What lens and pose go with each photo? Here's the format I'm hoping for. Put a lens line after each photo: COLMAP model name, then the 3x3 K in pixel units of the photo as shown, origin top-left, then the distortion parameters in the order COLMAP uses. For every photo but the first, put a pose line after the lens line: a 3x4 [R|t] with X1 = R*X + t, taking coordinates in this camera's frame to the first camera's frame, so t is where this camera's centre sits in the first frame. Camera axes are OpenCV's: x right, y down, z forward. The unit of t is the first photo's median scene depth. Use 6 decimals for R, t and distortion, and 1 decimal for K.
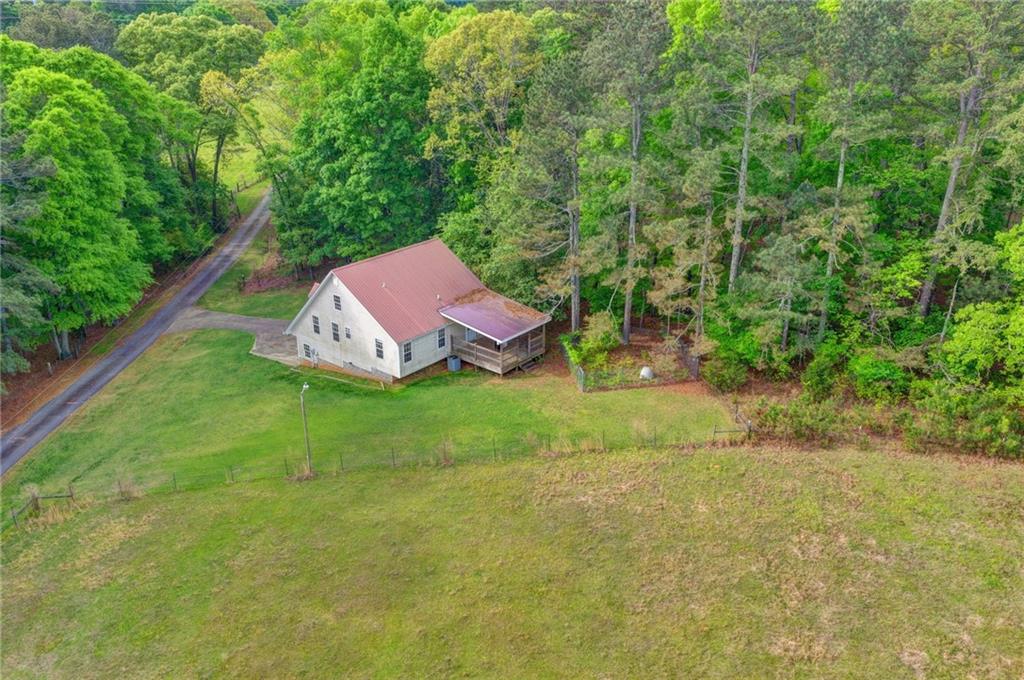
lens RADIAL K [[848.6, 0, 512.0], [0, 848.6, 340.0], [0, 0, 1]] dist [-0.012101, 0.046984]
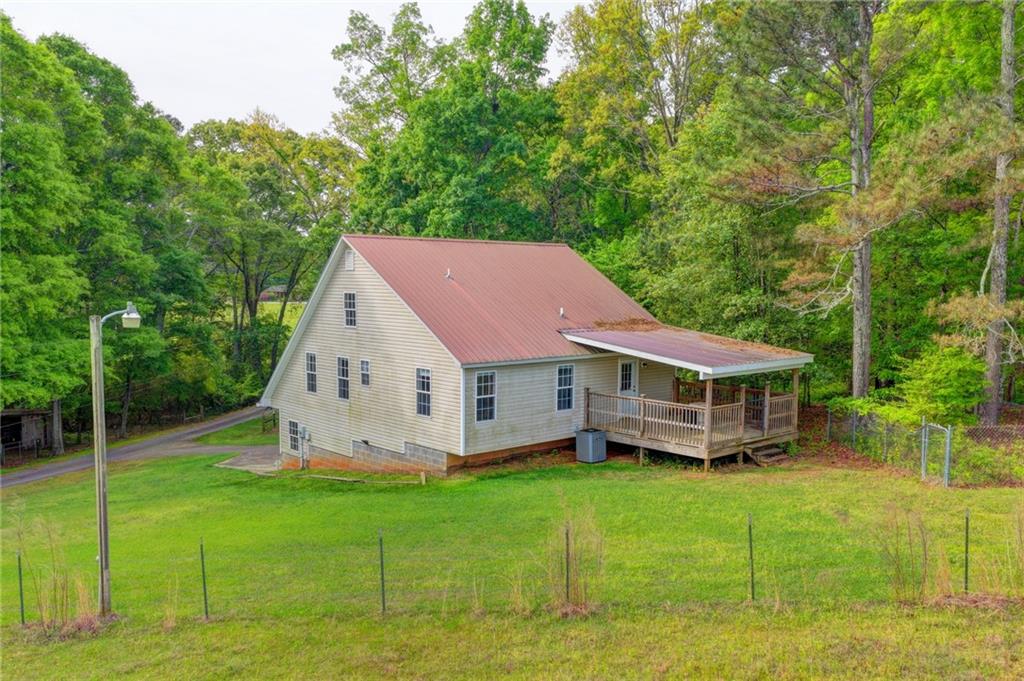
lens RADIAL K [[848.6, 0, 512.0], [0, 848.6, 340.5], [0, 0, 1]] dist [-0.012101, 0.046984]
pose [[0.989373, 0.011732, -0.144928, -0.046019], [-0.058205, 0.945351, -0.320817, 0.120330], [0.133244, 0.325843, 0.935987, 0.568752]]
